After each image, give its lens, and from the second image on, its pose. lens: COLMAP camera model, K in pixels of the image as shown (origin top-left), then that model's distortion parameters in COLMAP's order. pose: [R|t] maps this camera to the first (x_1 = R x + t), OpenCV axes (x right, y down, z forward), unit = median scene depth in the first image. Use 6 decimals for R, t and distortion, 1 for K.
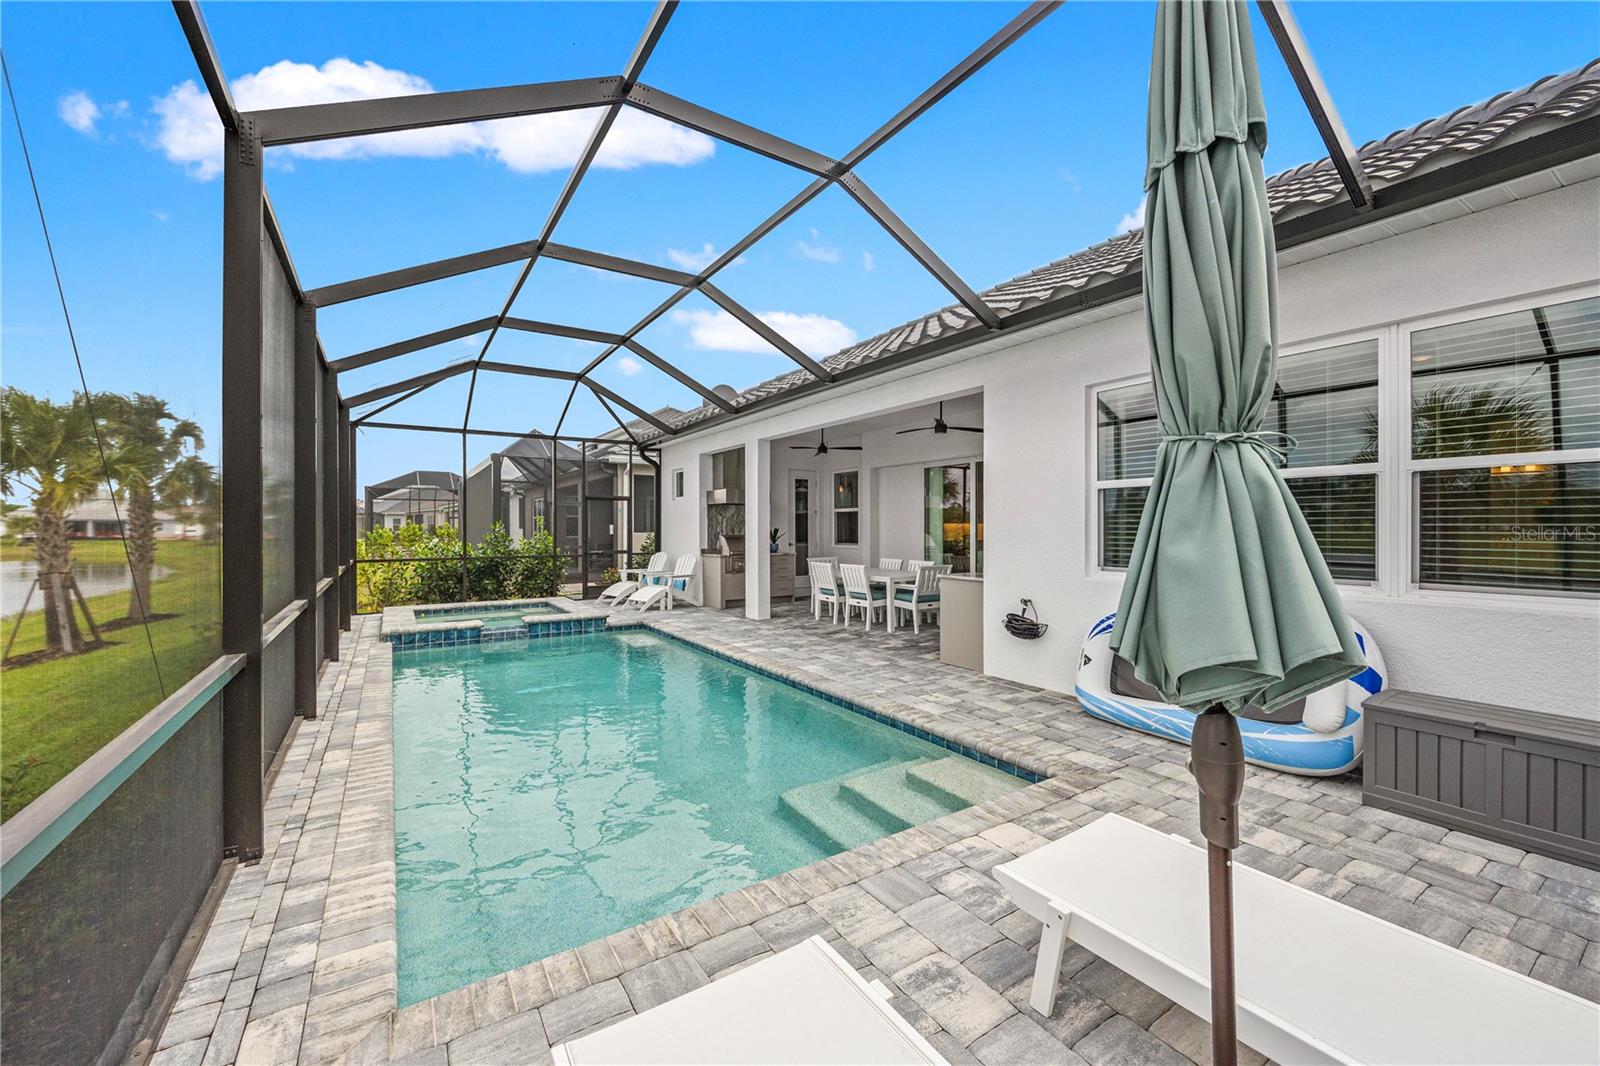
lens RADIAL K [[628.1, 0, 809.5], [0, 628.1, 529.8], [0, 0, 1]] dist [0.001884, -0.000165]
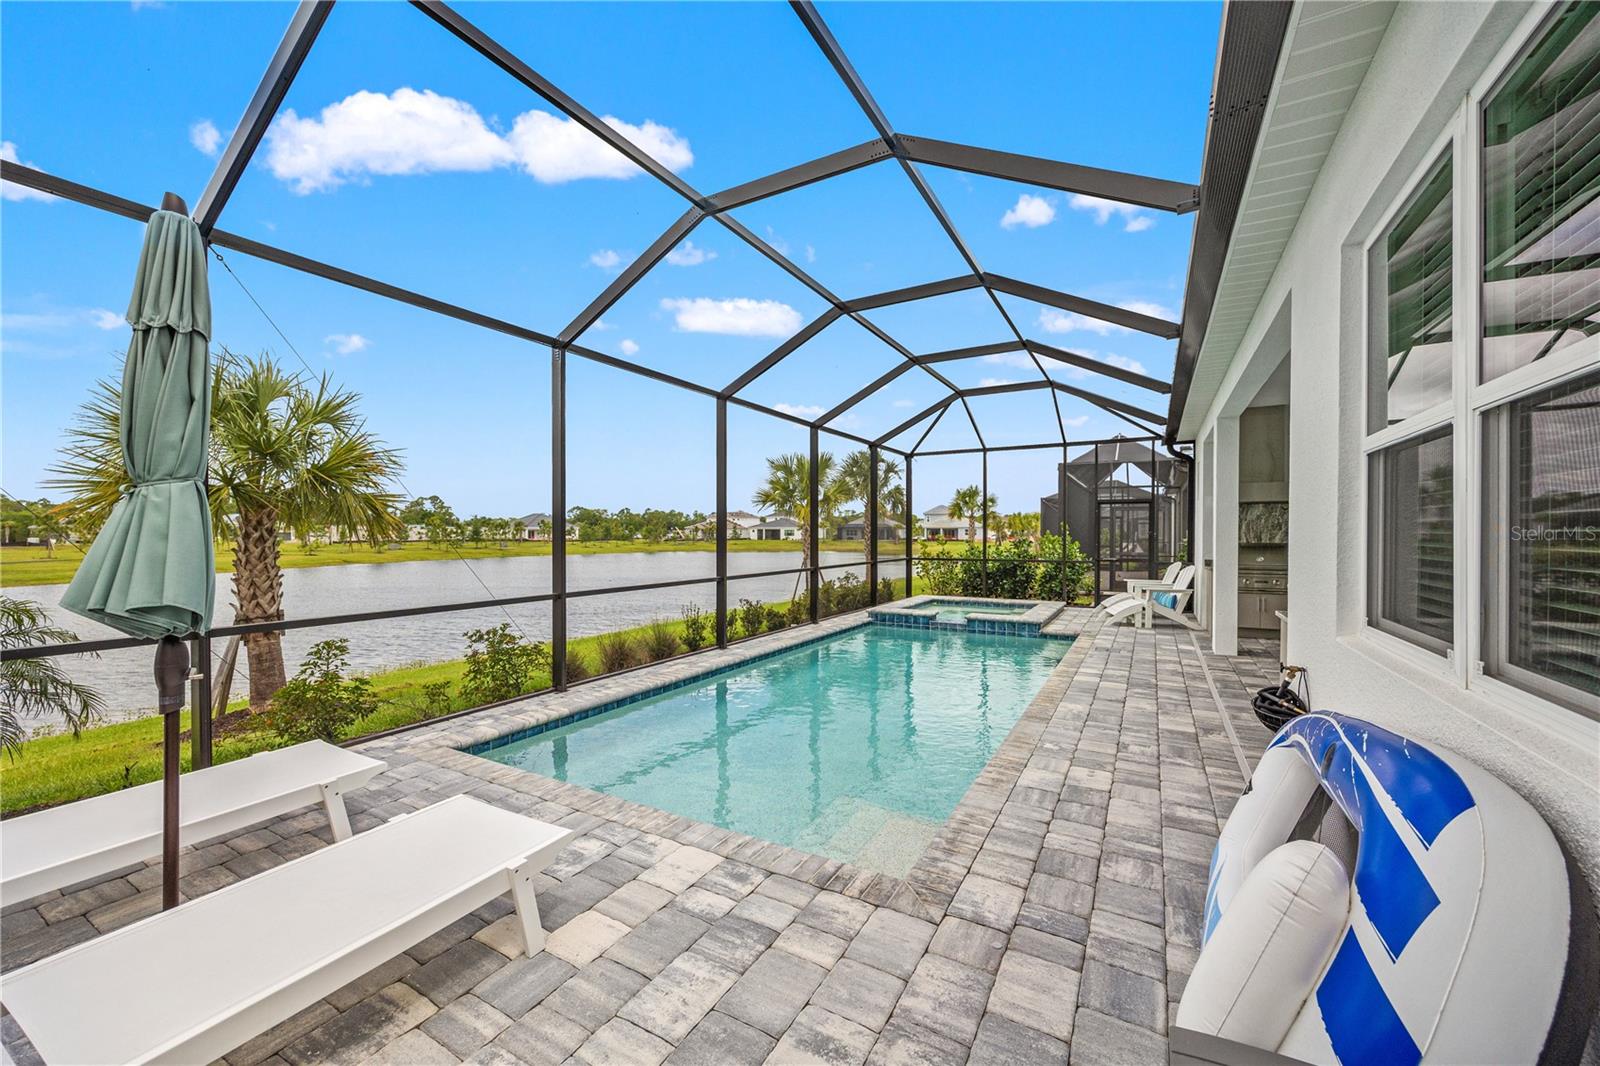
lens RADIAL K [[628.1, 0, 814.8], [0, 628.1, 536.4], [0, 0, 1]] dist [0.001884, -0.000165]
pose [[0.450894, 0.004081, -0.892568, 0.814016], [-0.002311, 0.999992, 0.003405, -0.001097], [0.892574, 0.000528, 0.450900, 0.486462]]
